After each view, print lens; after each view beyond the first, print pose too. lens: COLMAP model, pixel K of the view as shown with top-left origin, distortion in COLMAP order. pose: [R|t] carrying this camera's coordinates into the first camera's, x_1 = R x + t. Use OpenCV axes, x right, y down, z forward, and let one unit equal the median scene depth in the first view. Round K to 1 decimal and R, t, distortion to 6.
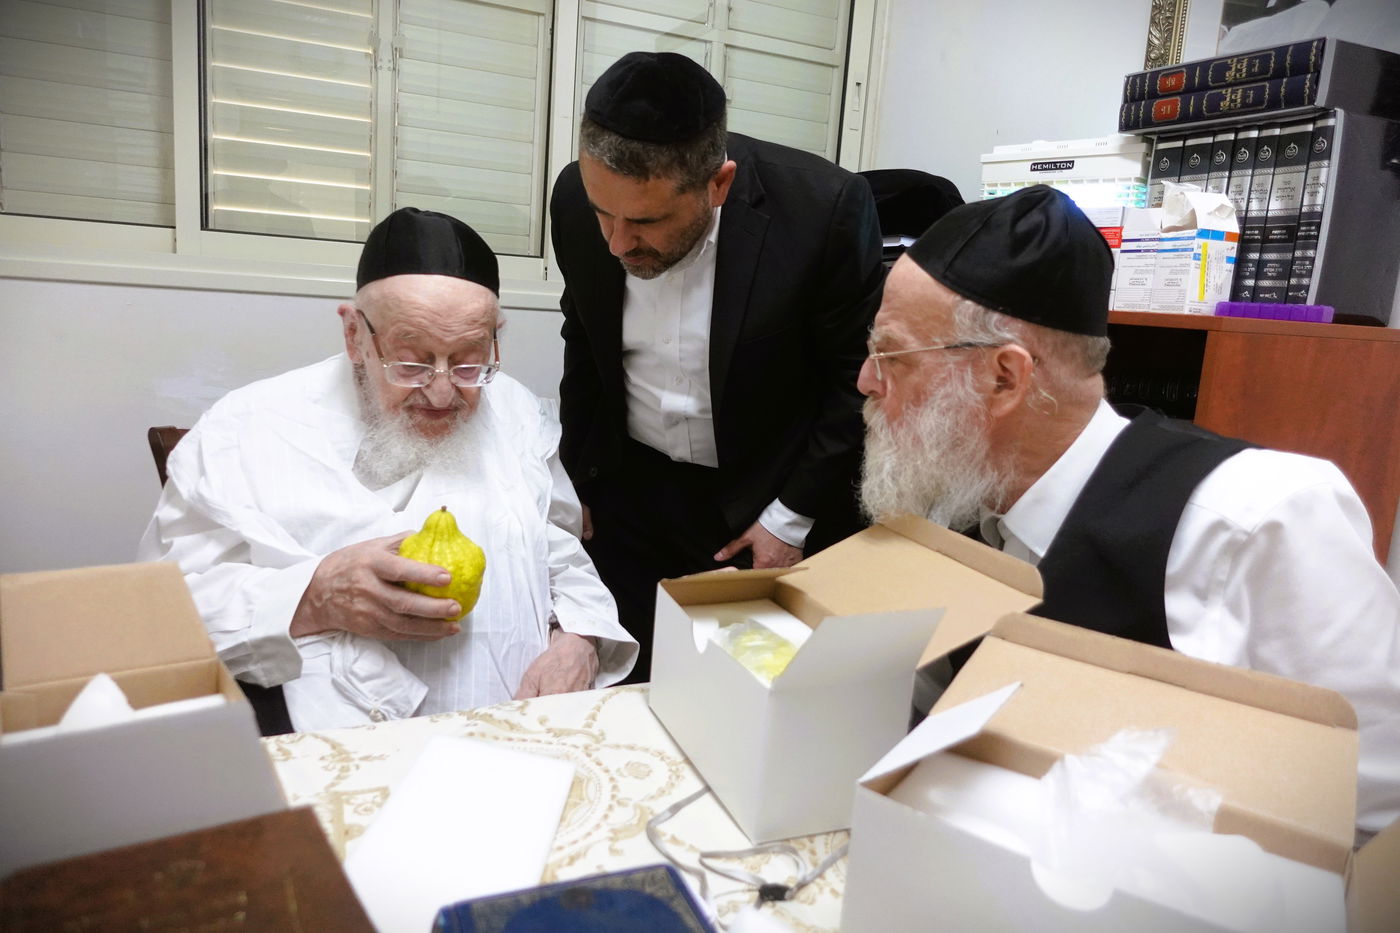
lens RADIAL K [[984.9, 0, 685.3], [0, 984.9, 465.9], [0, 0, 1]] dist [-0.006507, -0.001670]
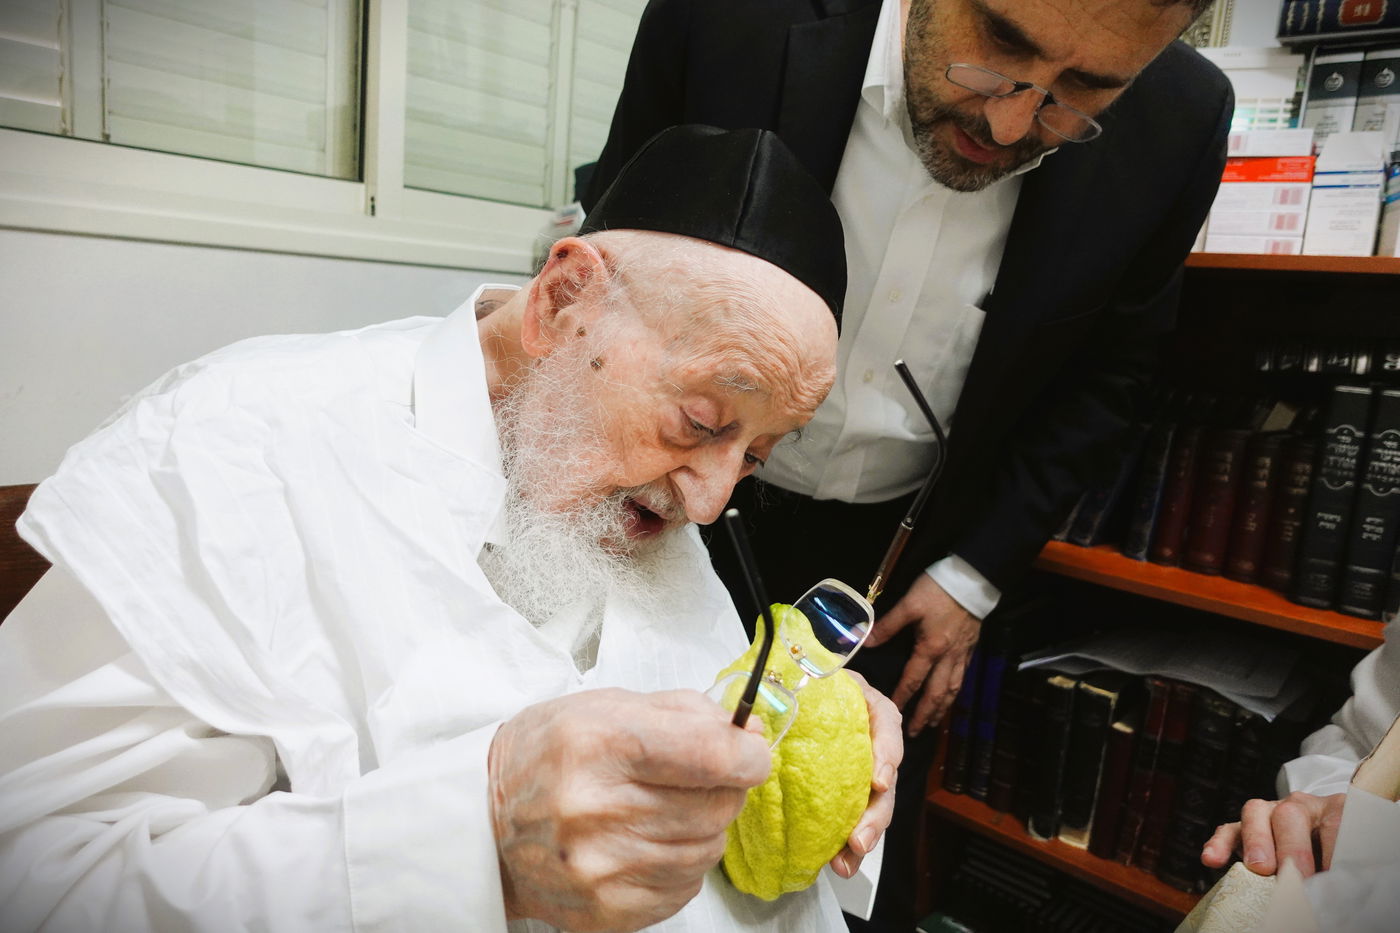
lens RADIAL K [[984.9, 0, 711.5], [0, 984.9, 478.3], [0, 0, 1]] dist [-0.006507, -0.001670]
pose [[0.917871, -0.064070, 0.391674, -0.346367], [0.050006, 0.997688, 0.046015, -0.047638], [-0.393716, -0.022650, 0.918953, 0.486857]]
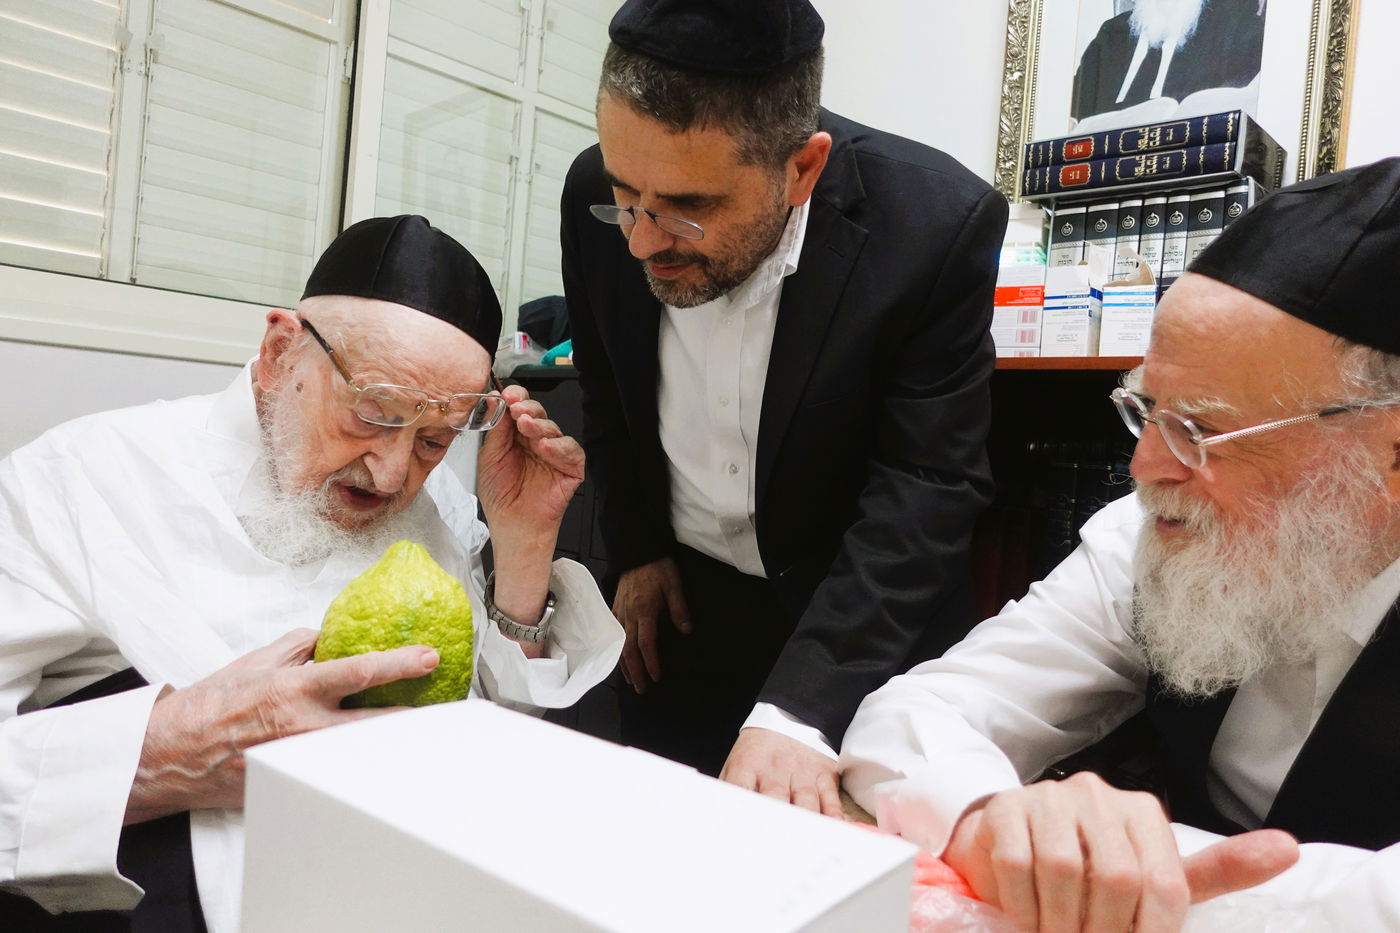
lens RADIAL K [[984.9, 0, 712.3], [0, 984.9, 456.8], [0, 0, 1]] dist [-0.006507, -0.001670]
pose [[0.938785, 0.005253, 0.344463, -0.225789], [0.040095, 0.991423, -0.124392, 0.042477], [-0.342162, 0.130589, 0.930522, 0.222284]]
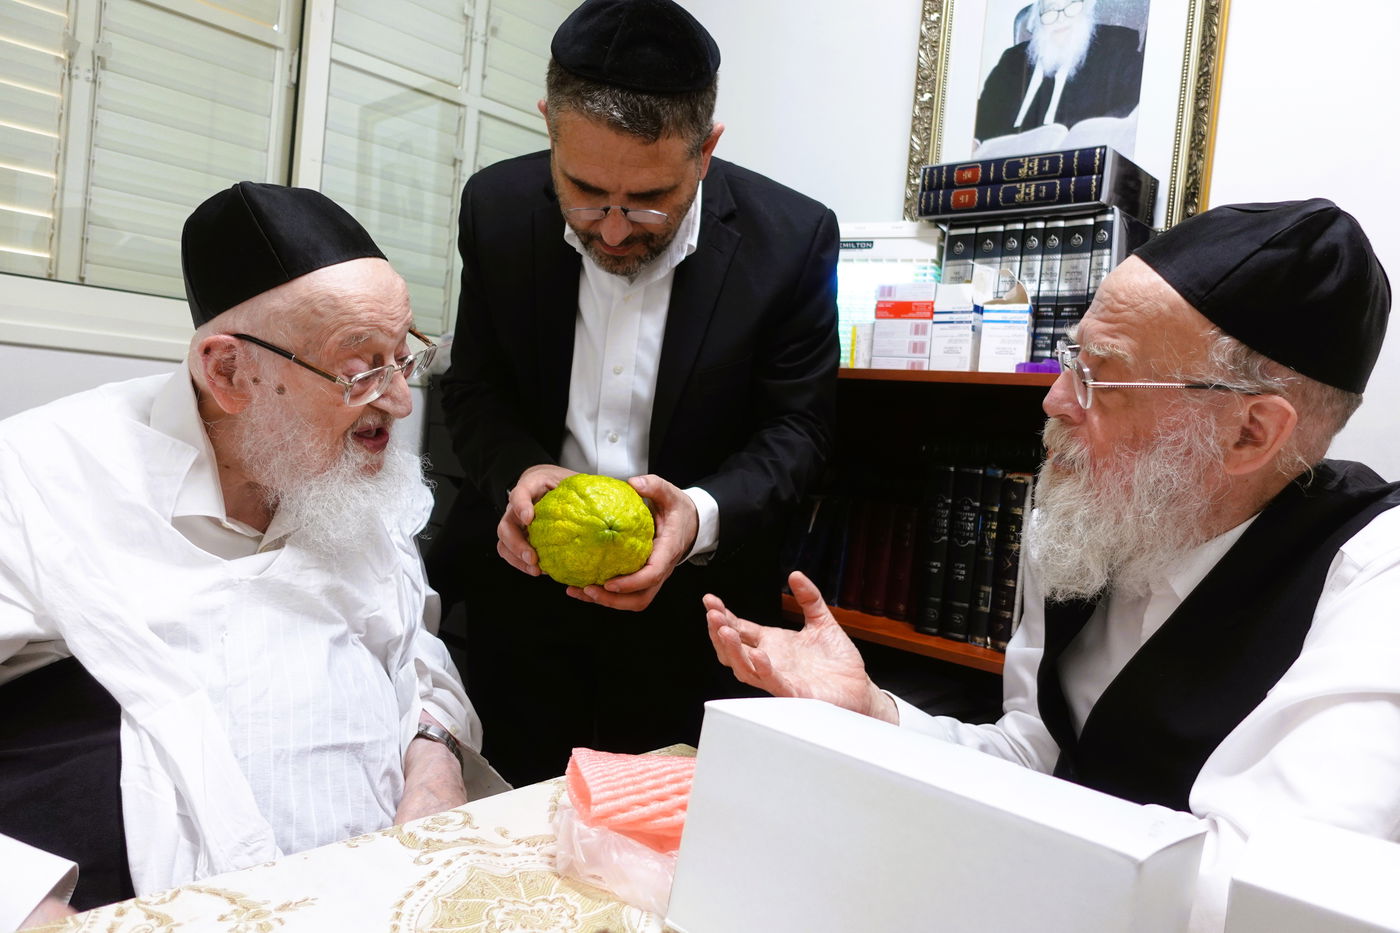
lens RADIAL K [[984.9, 0, 711.9], [0, 984.9, 454.6], [0, 0, 1]] dist [-0.006507, -0.001670]
pose [[0.928243, 0.007172, 0.371905, -0.193050], [0.035363, 0.993584, -0.107424, 0.034430], [-0.370289, 0.112868, 0.922034, 0.119198]]
